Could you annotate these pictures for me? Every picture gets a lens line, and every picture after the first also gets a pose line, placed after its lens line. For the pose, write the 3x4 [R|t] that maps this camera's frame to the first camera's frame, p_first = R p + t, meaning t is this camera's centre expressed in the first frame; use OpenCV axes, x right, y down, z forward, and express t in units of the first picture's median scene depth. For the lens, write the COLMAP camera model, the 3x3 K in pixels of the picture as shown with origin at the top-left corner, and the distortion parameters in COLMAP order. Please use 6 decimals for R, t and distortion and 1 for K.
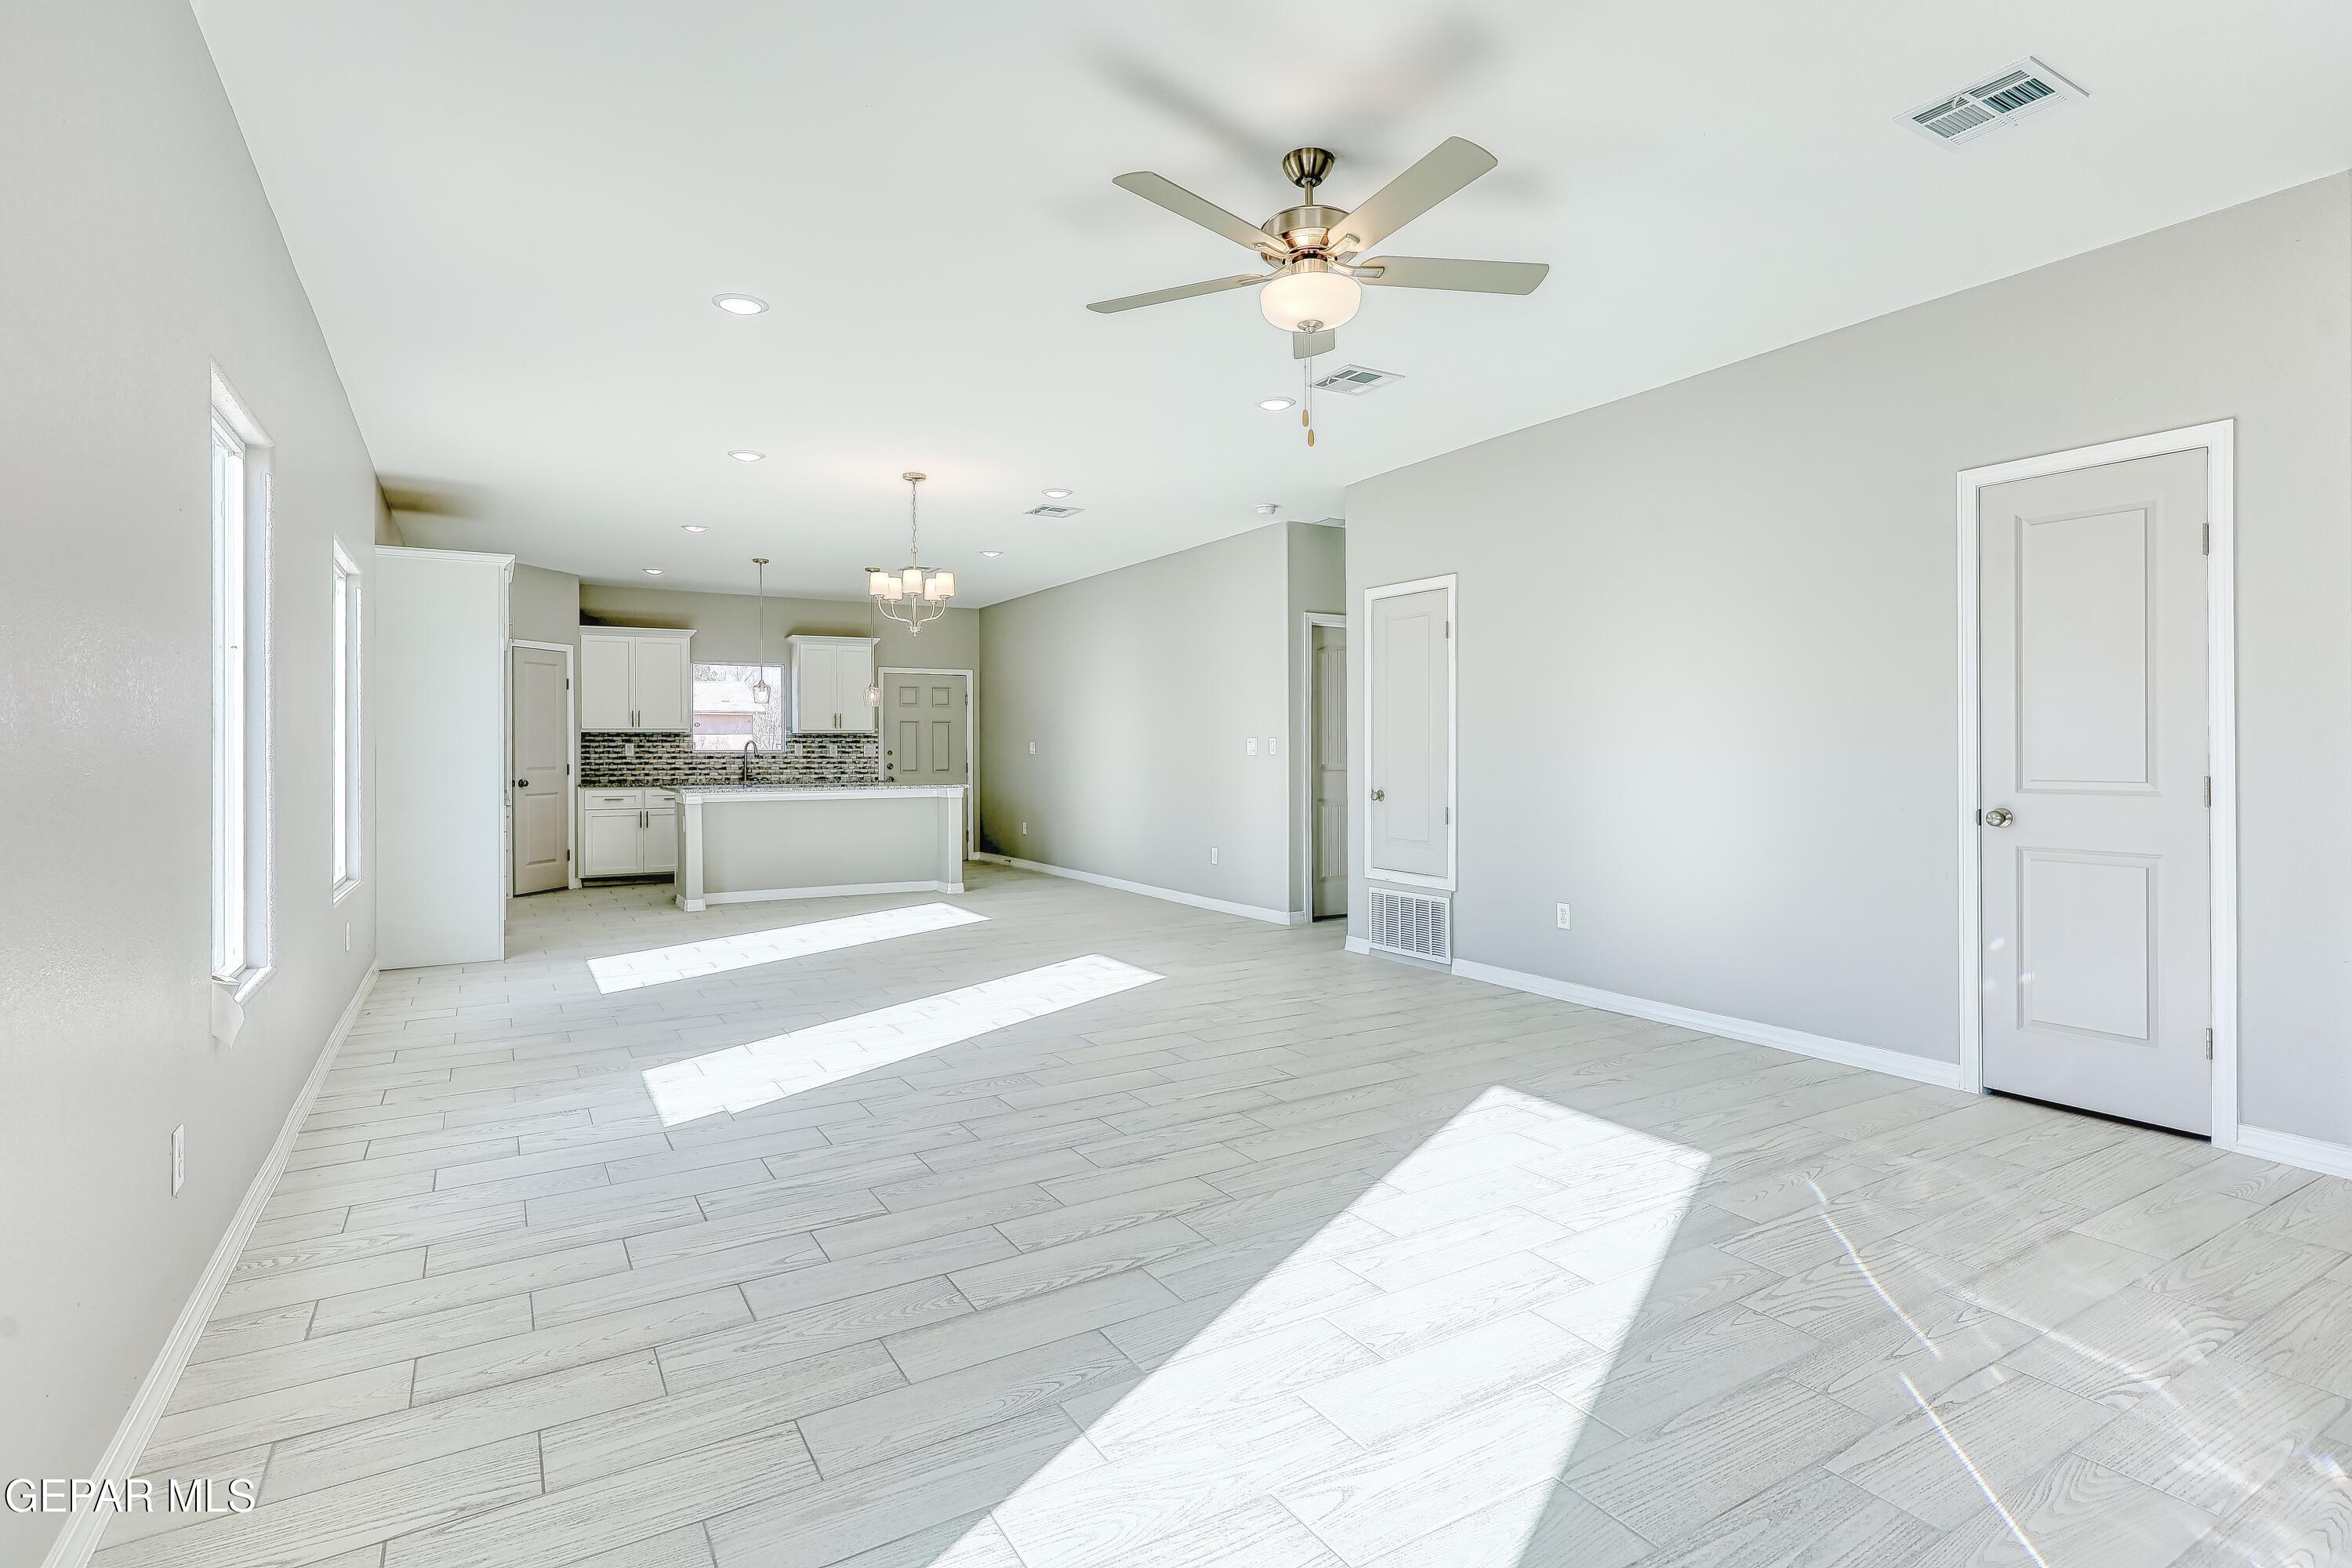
lens RADIAL K [[1199.3, 0, 1176.2], [0, 1199.3, 750.6], [0, 0, 1]] dist [0.000197, -0.000878]
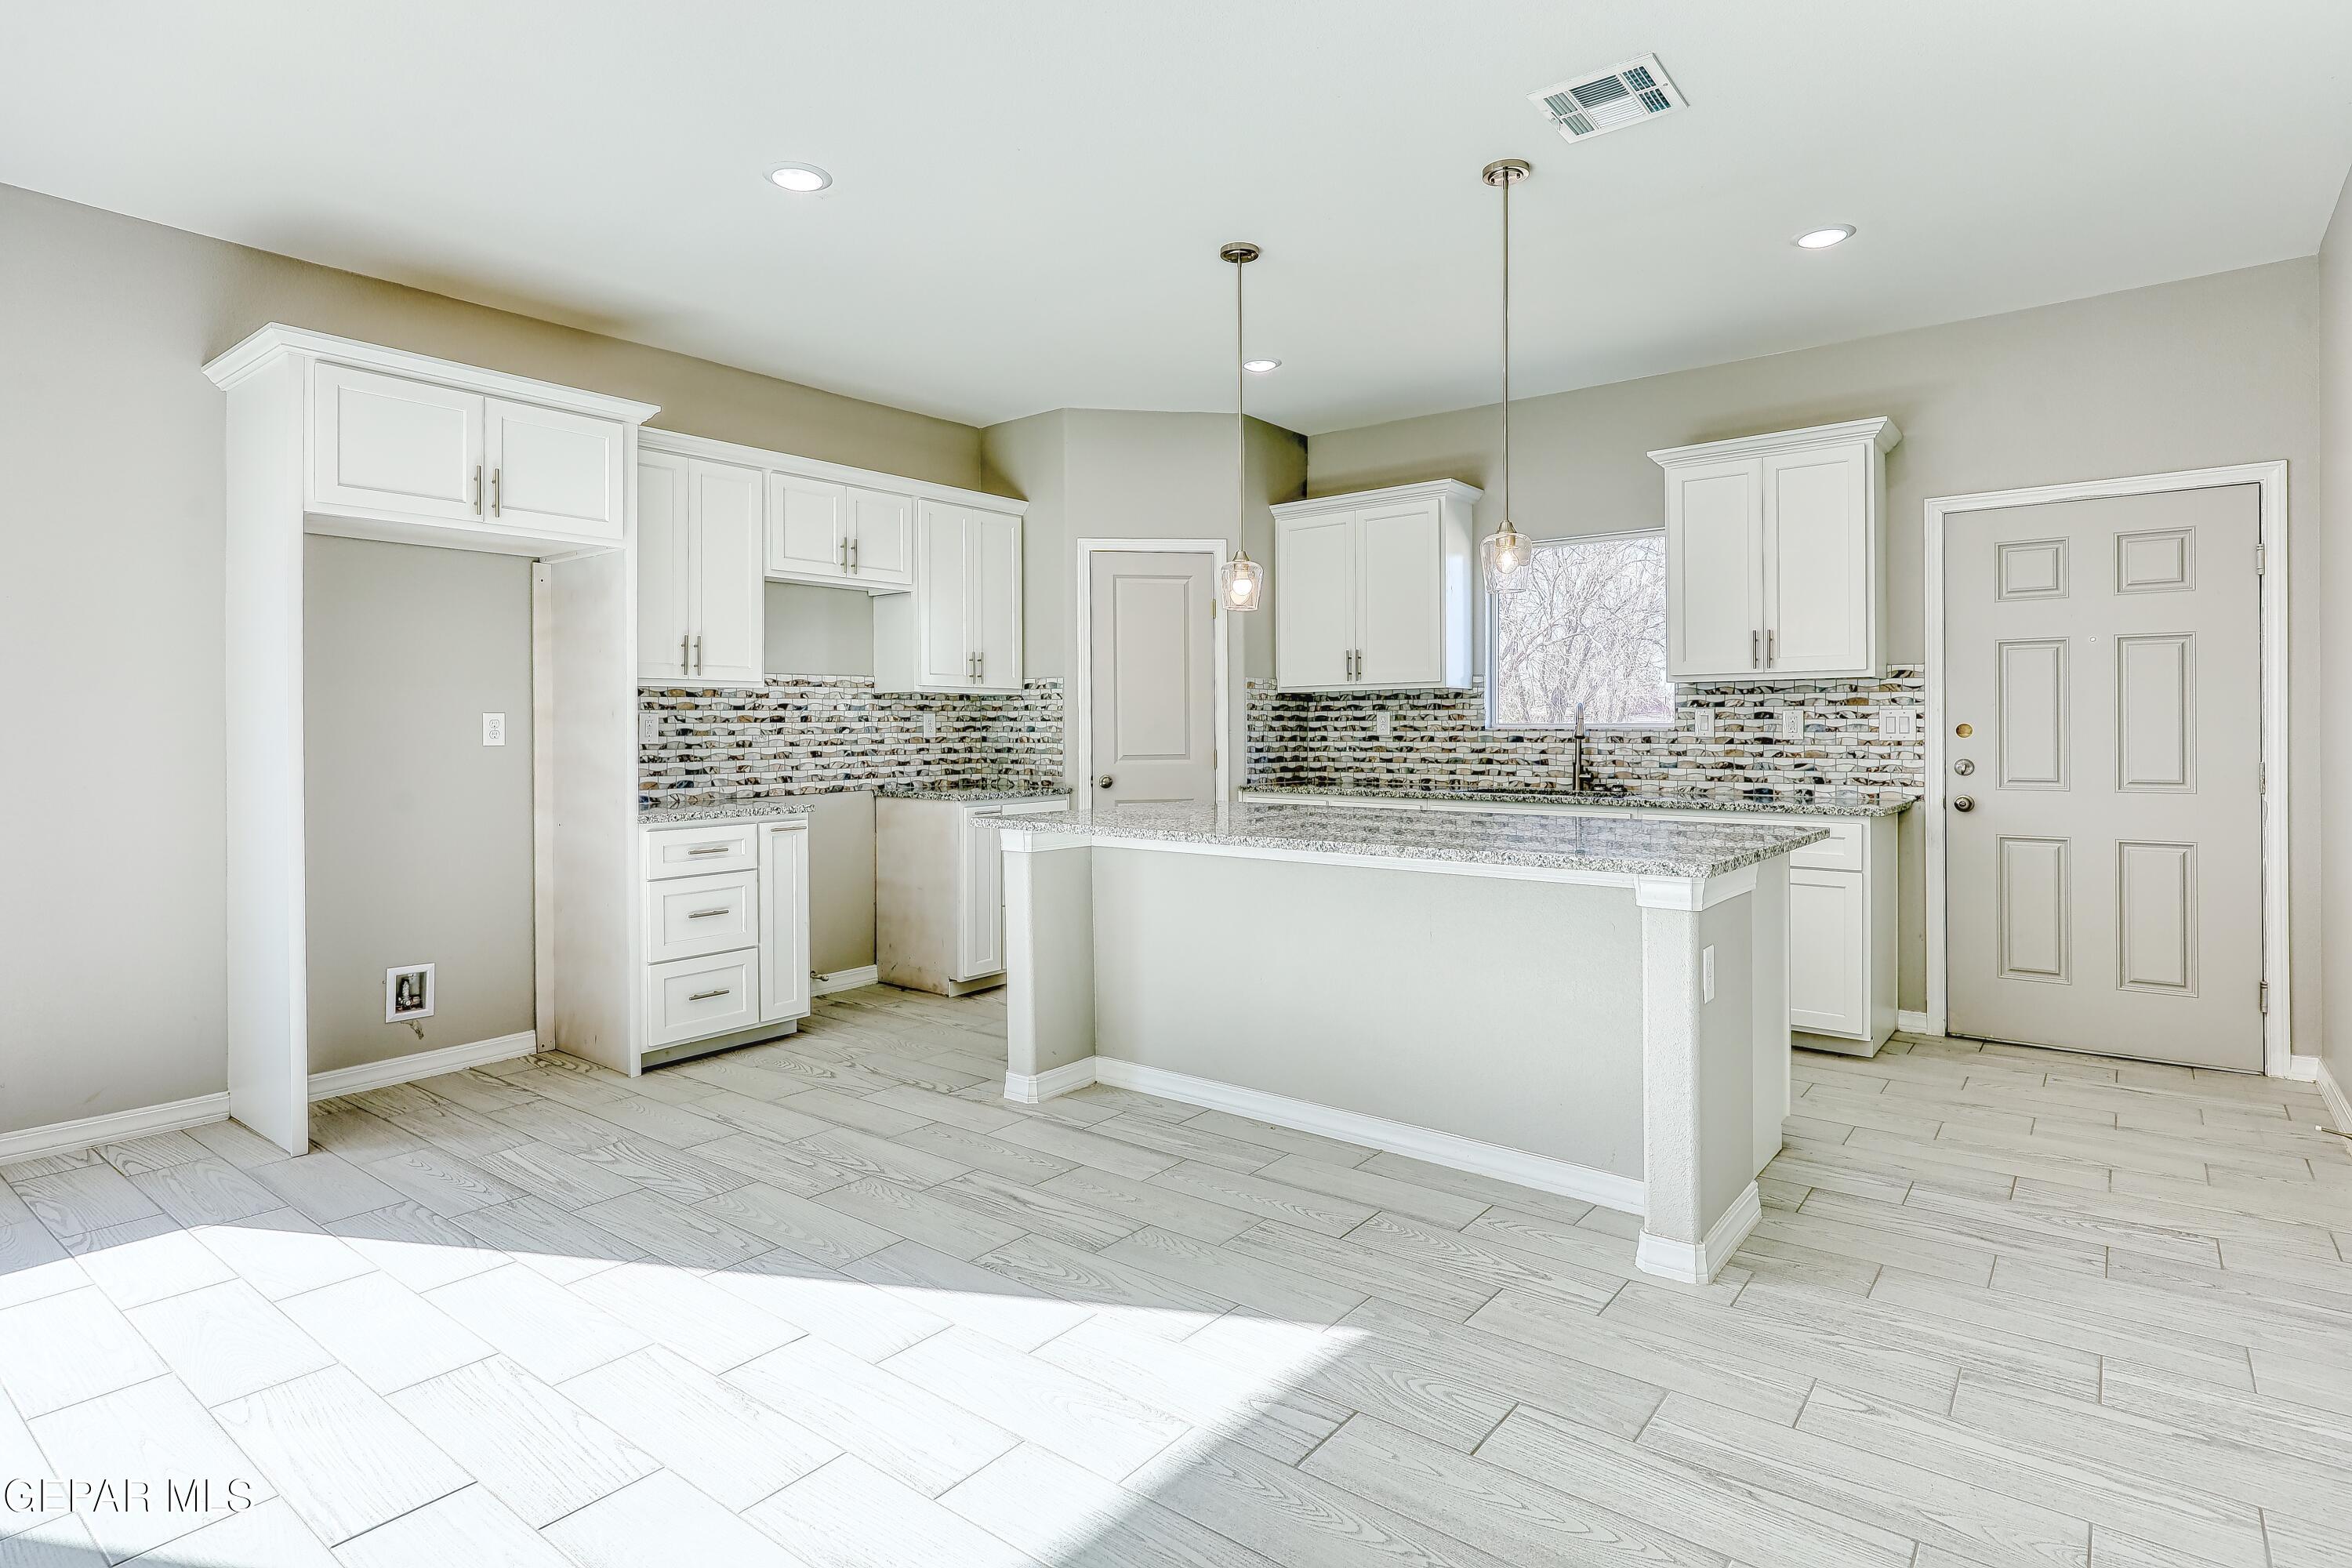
lens RADIAL K [[1189.9, 0, 1183.7], [0, 1189.9, 731.4], [0, 0, 1]] dist [0.000040, 0.000433]
pose [[0.375352, 0.002106, -0.926880, 0.007545], [0.000038, 0.999997, 0.002287, 0.001379], [0.926882, -0.000894, 0.375351, 0.701704]]
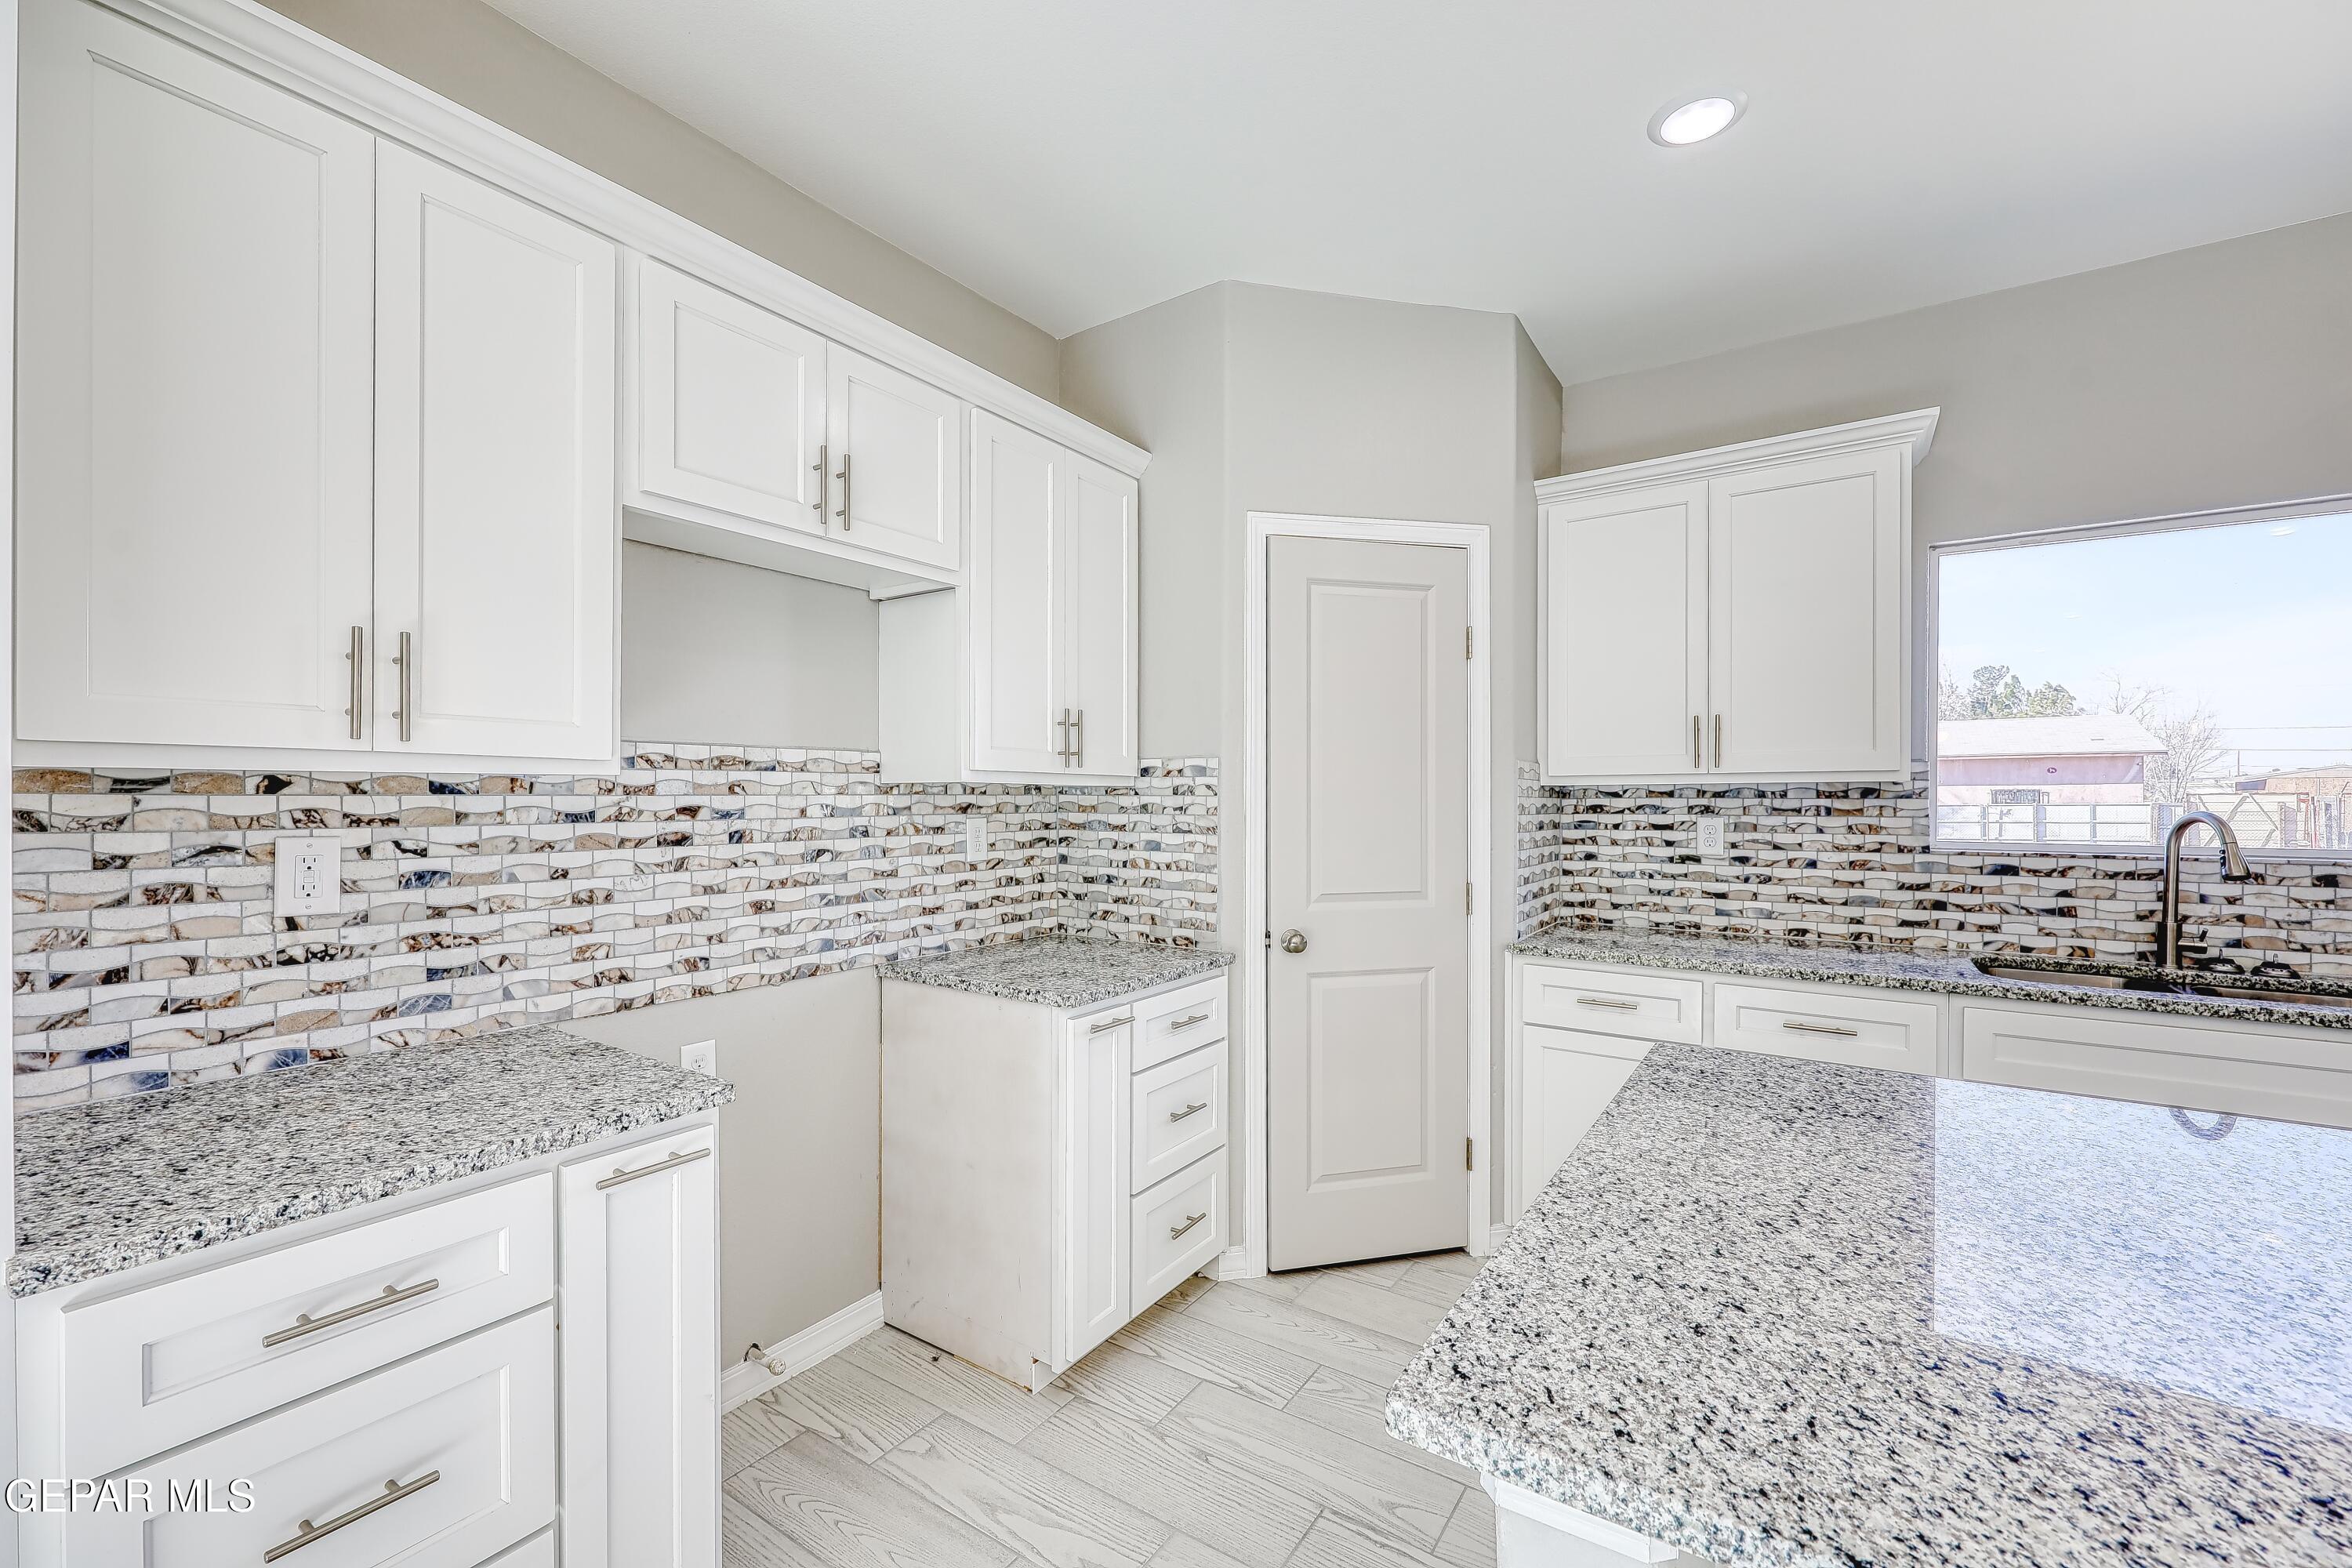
lens RADIAL K [[966.7, 0, 1186.2], [0, 966.7, 805.2], [0, 0, 1]] dist [-0.000858, 0.000104]
pose [[0.444539, 0.005936, -0.895740, -0.272939], [-0.005984, 0.999975, 0.003657, -0.009513], [0.895739, 0.003734, 0.444564, 0.733311]]
